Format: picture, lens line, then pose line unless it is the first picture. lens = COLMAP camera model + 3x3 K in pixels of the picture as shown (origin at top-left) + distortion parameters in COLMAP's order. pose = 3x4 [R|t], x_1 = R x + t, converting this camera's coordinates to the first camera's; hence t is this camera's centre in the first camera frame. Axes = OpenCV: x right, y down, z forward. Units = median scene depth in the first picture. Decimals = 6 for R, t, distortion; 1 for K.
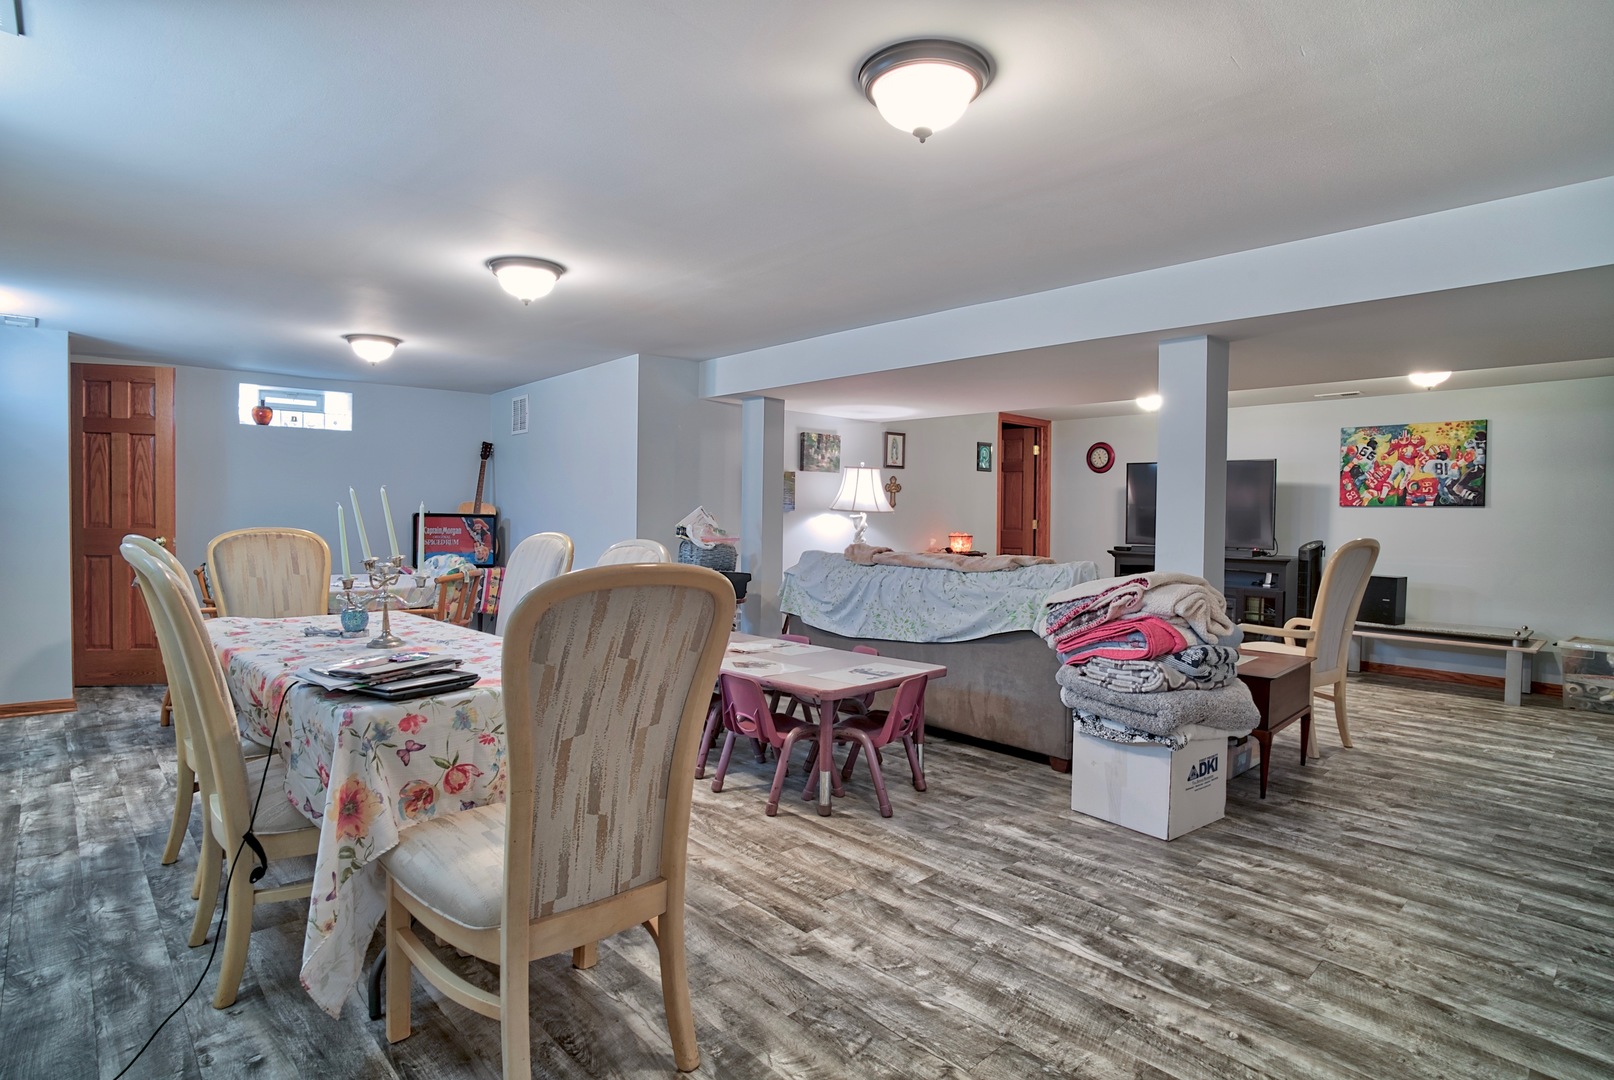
lens RADIAL K [[875.9, 0, 799.0], [0, 875.9, 535.9], [0, 0, 1]] dist [-0.047970, 0.029058]
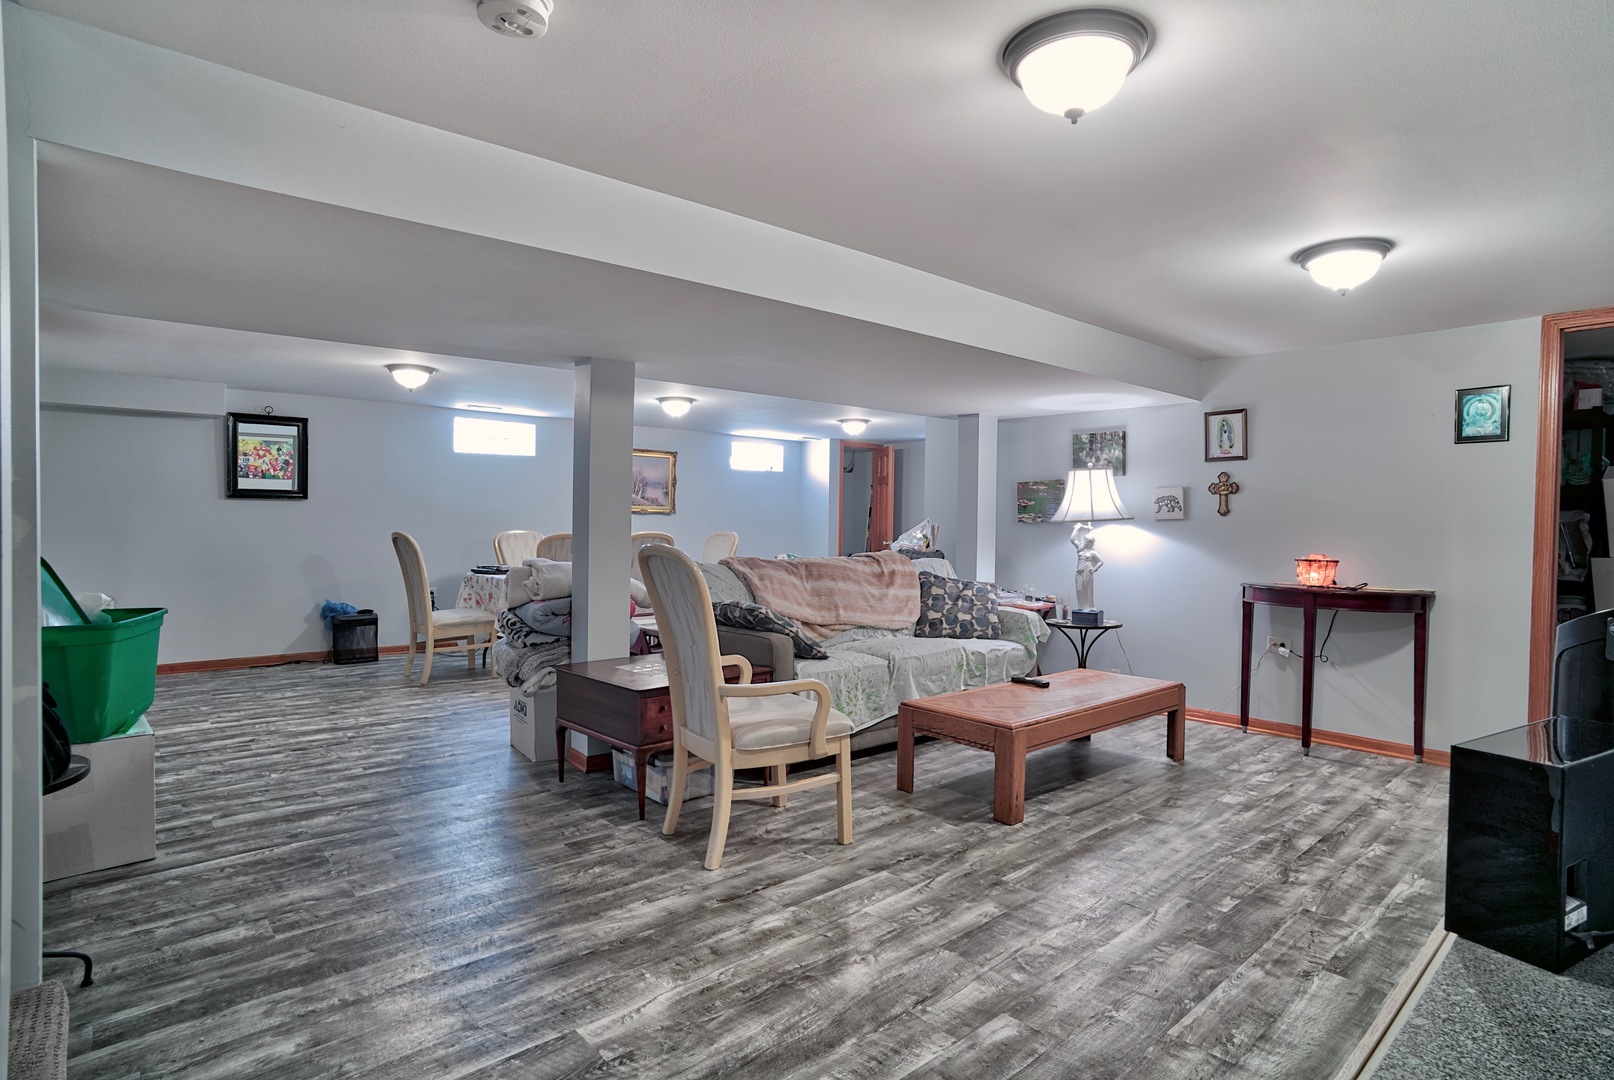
lens RADIAL K [[847.6, 0, 826.3], [0, 847.6, 540.2], [0, 0, 1]] dist [-0.058616, 0.000478]
pose [[-0.037531, 0.009552, -0.999250, 1.928991], [-0.030587, 0.999475, 0.010703, -0.021942], [0.998827, 0.030966, -0.037220, 1.674661]]
